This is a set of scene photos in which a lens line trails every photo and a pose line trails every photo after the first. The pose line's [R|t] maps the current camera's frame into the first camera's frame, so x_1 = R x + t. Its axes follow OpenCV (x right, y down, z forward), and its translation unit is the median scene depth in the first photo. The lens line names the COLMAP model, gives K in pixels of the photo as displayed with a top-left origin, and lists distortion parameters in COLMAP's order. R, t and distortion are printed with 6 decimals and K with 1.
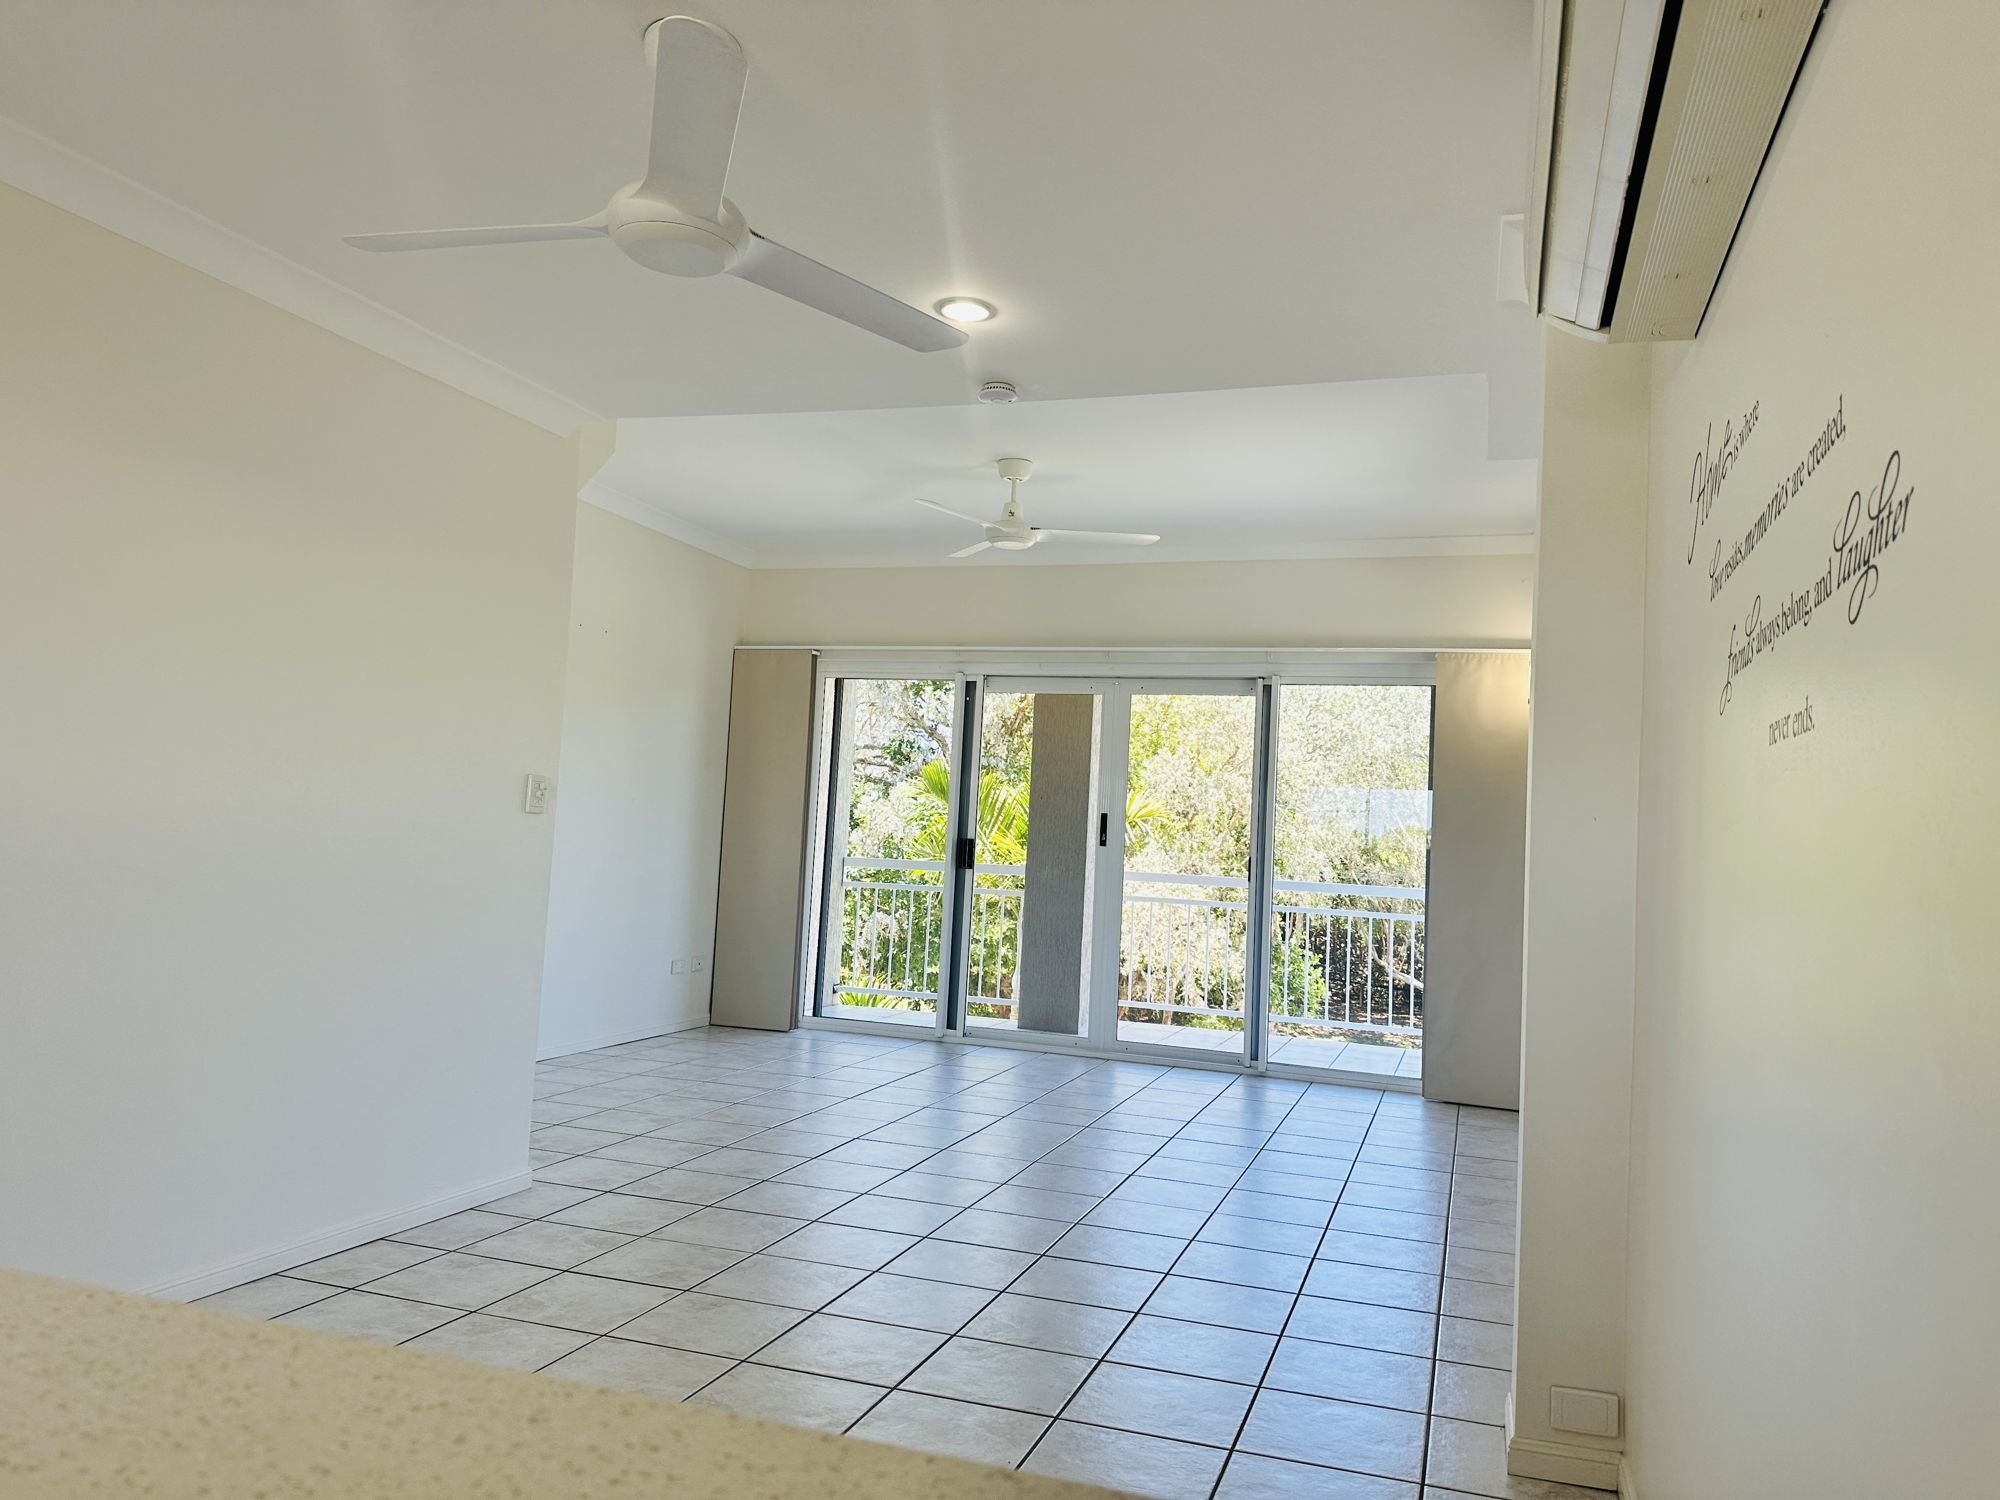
lens RADIAL K [[1396.9, 0, 1009.8], [0, 1396.9, 741.8], [0, 0, 1]] dist [0.080774, -0.013405]
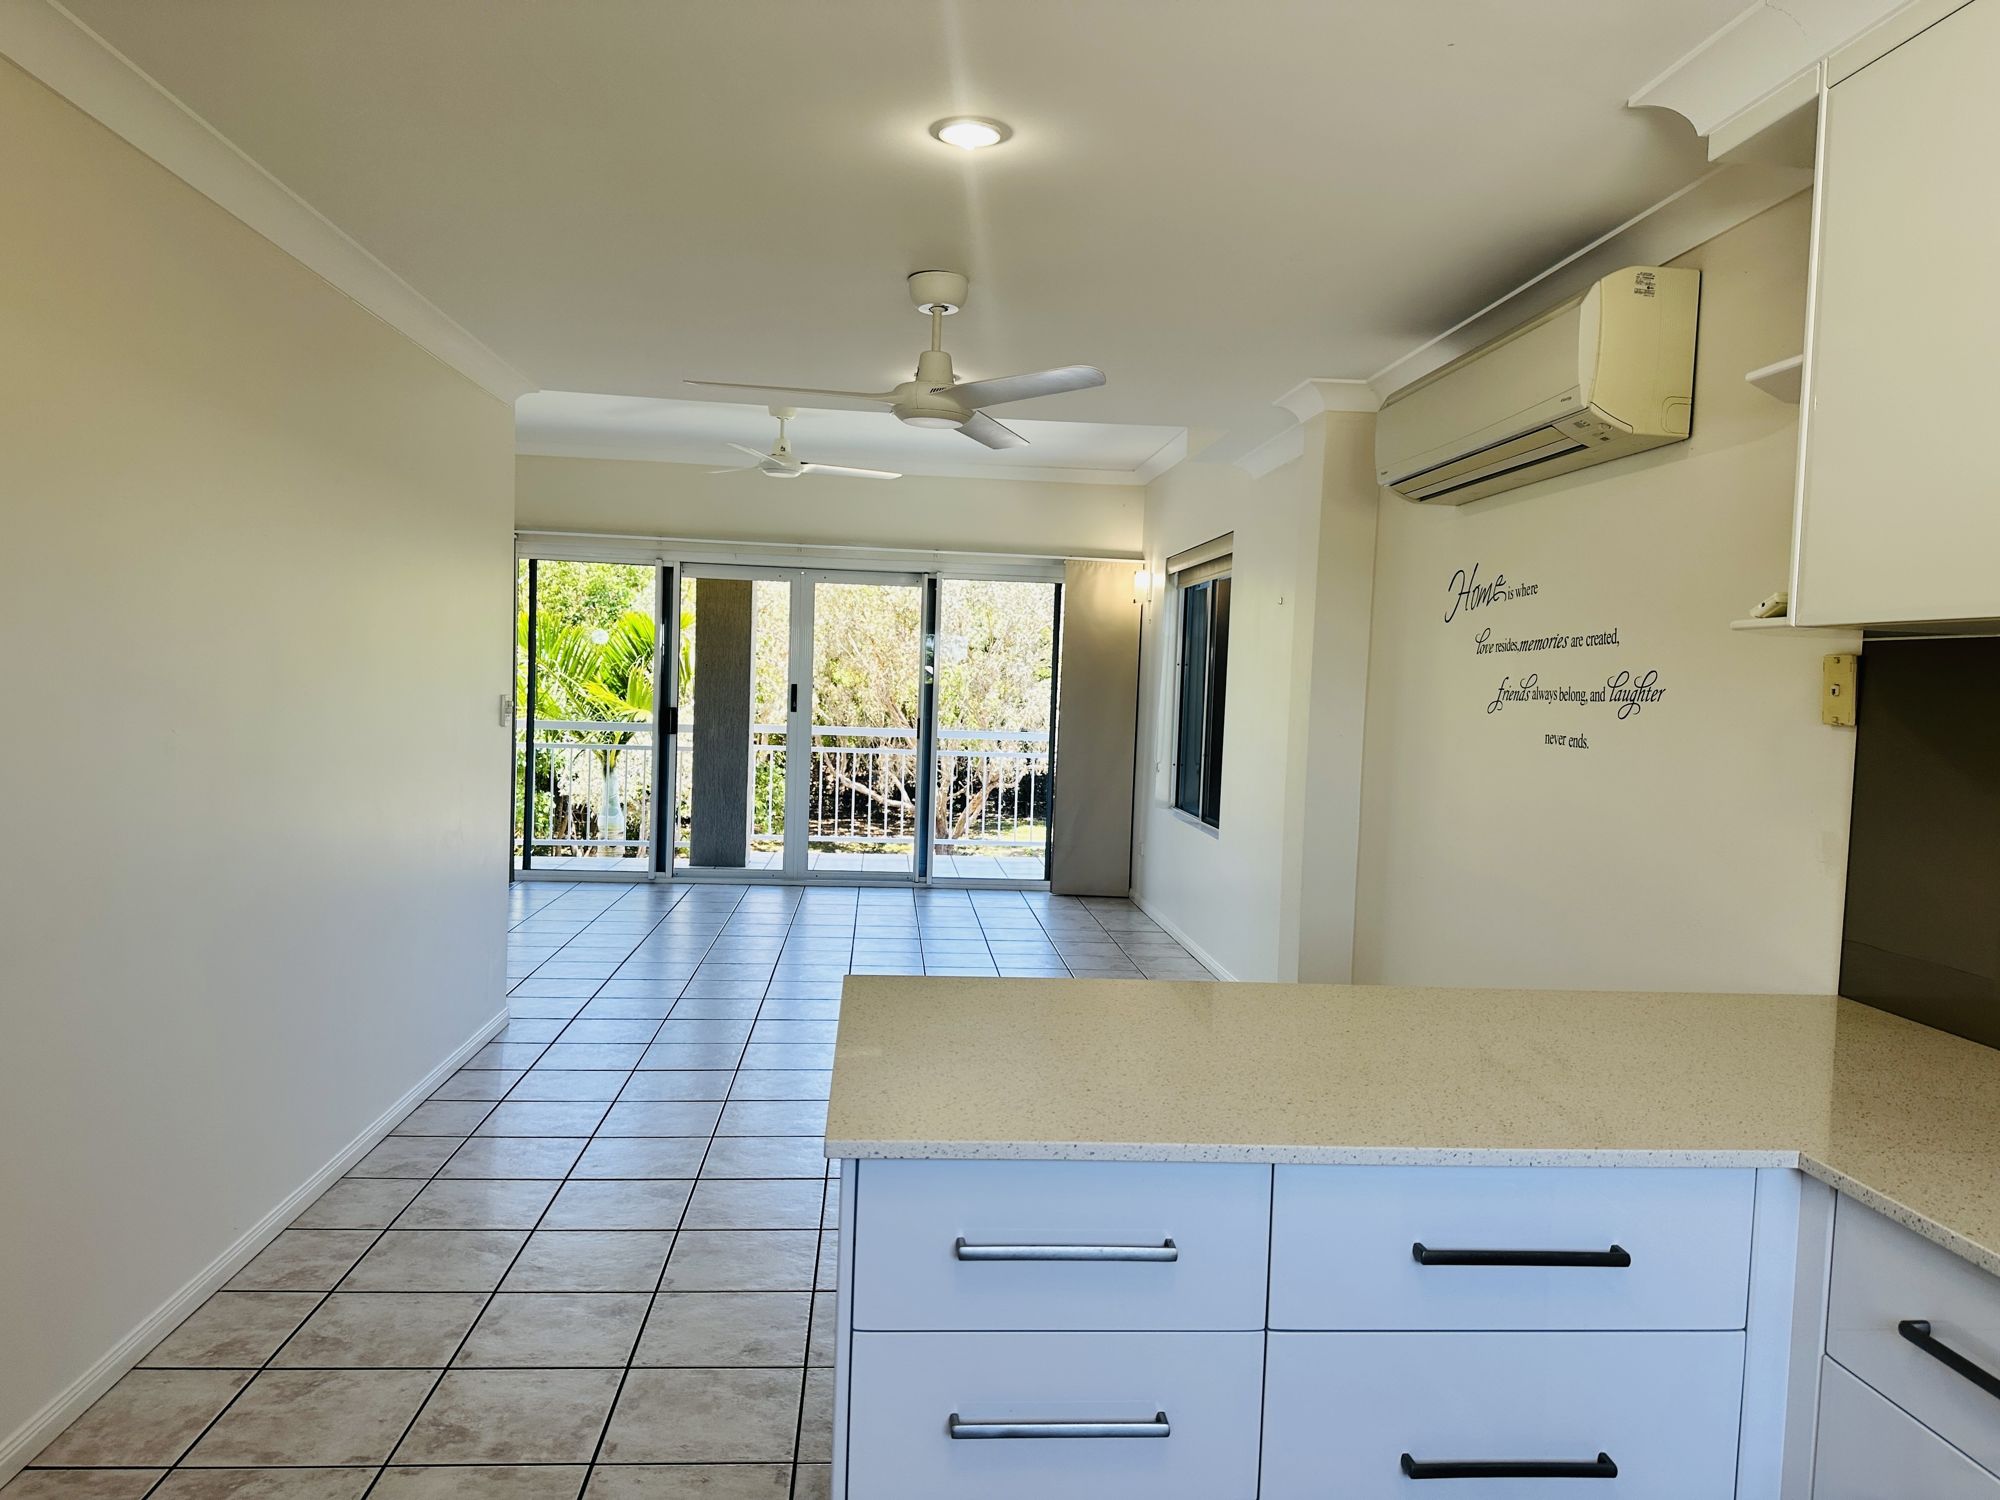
lens RADIAL K [[1396.9, 0, 1002.5], [0, 1396.9, 750.7], [0, 0, 1]] dist [0.080774, -0.013405]
pose [[0.916076, -0.040515, 0.398952, -0.257940], [-0.015937, 0.990418, 0.137177, -0.061140], [-0.400687, -0.132022, 0.906653, -0.162109]]
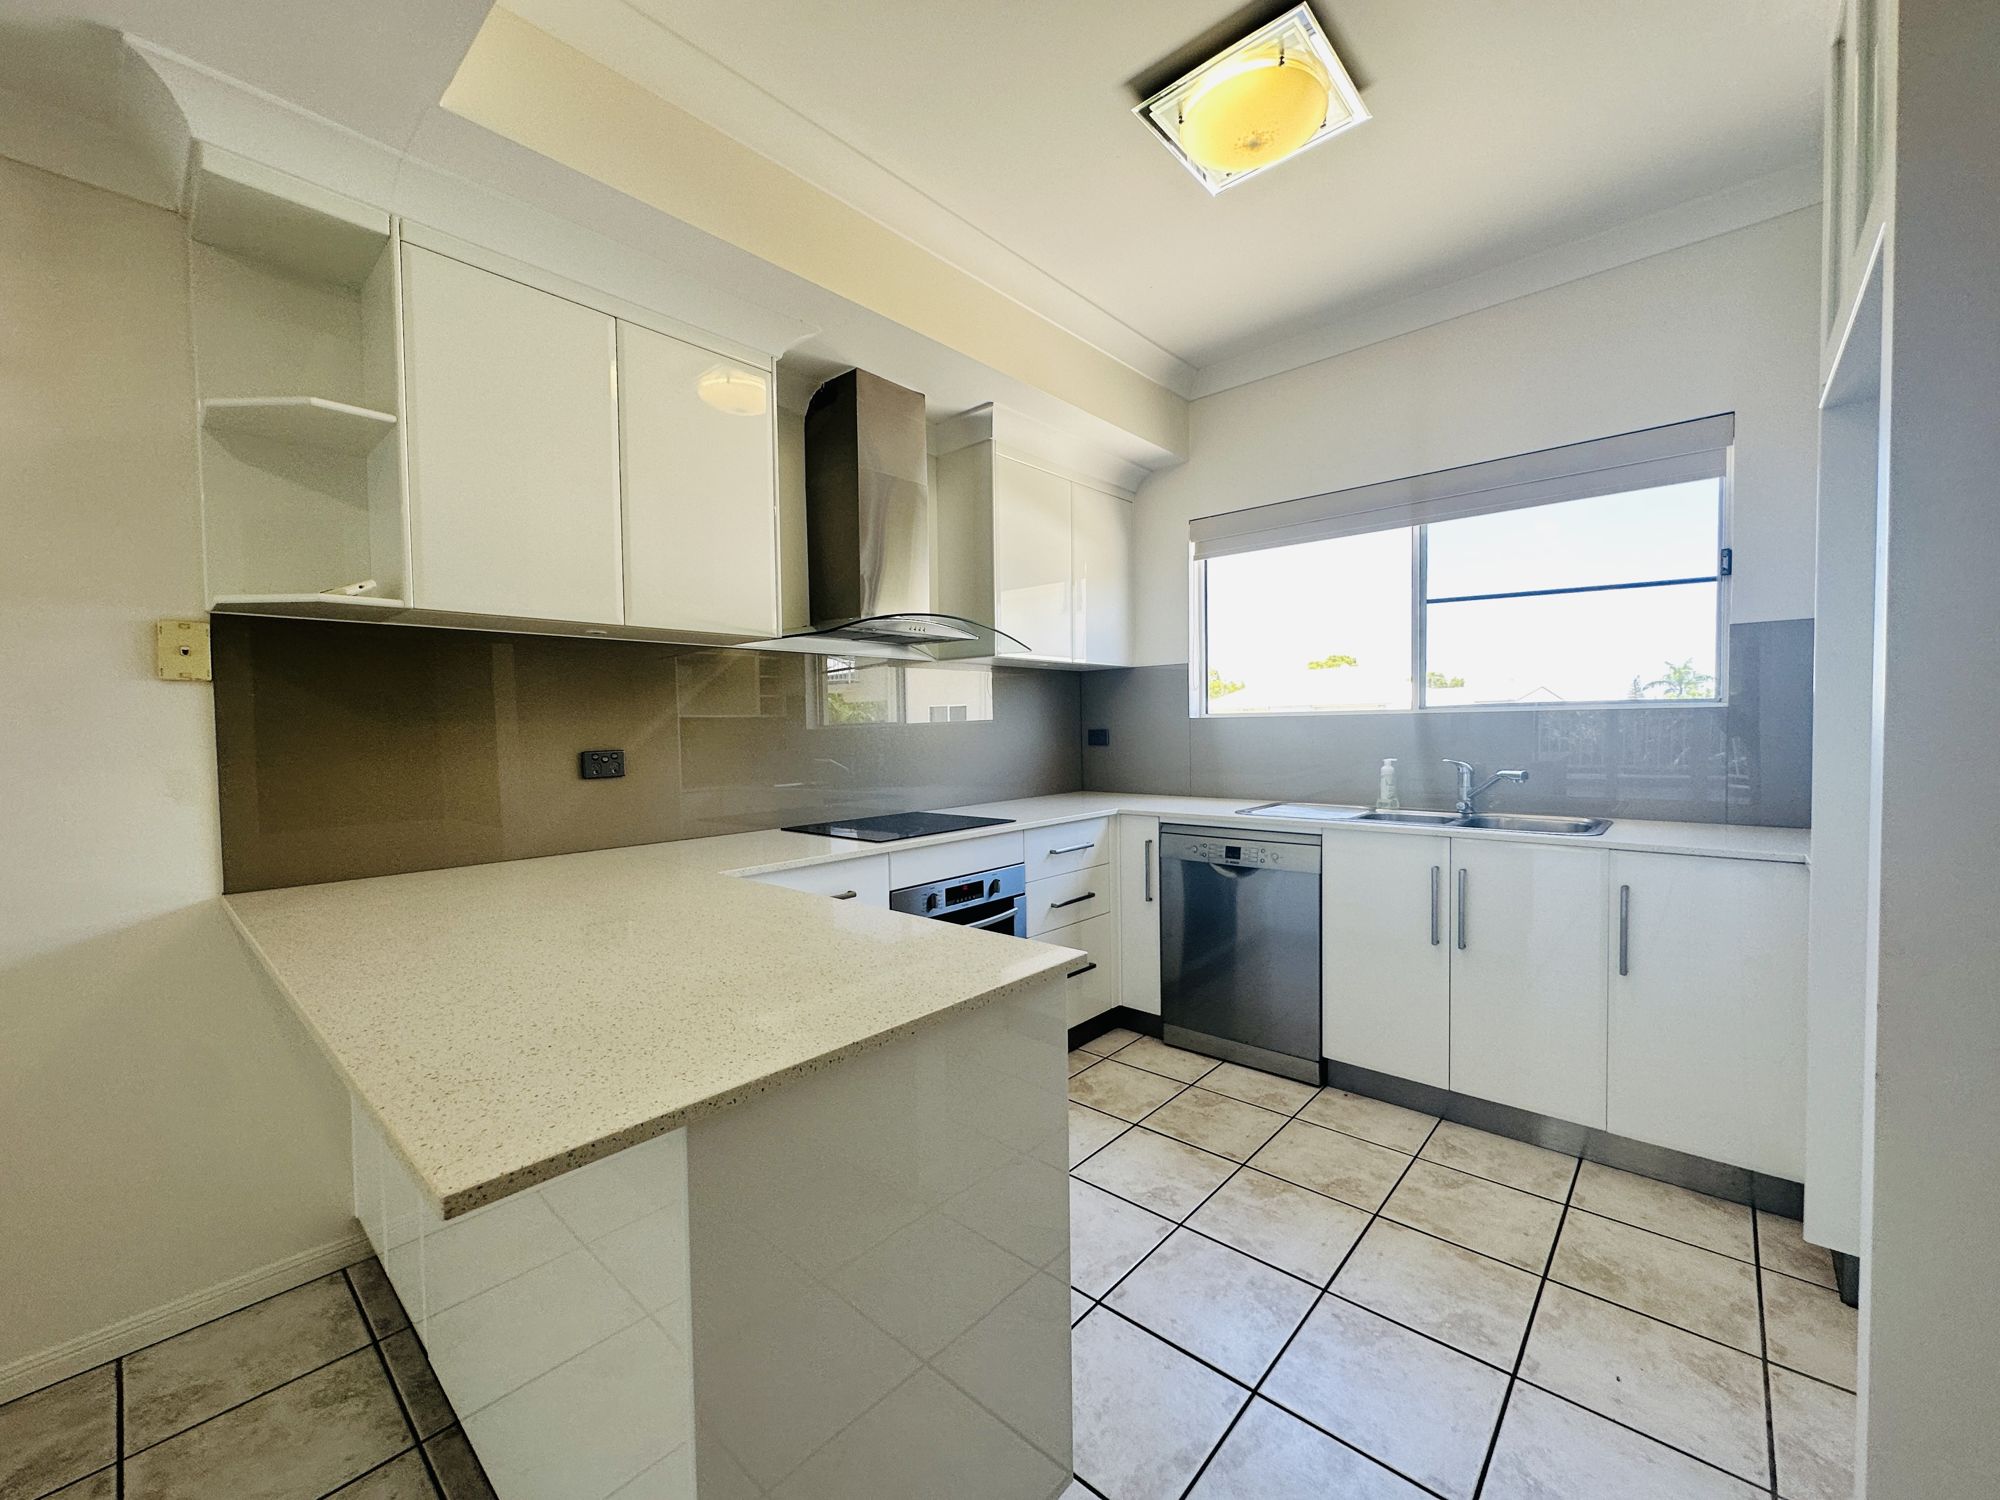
lens RADIAL K [[799.7, 0, 1000.8], [0, 799.7, 752.8], [0, 0, 1]] dist [-0.003117, 0.000618]
pose [[-0.920675, -0.048697, 0.387280, -0.244987], [-0.057693, 0.998267, -0.011630, -0.014460], [-0.386043, -0.033051, -0.921889, 0.183221]]
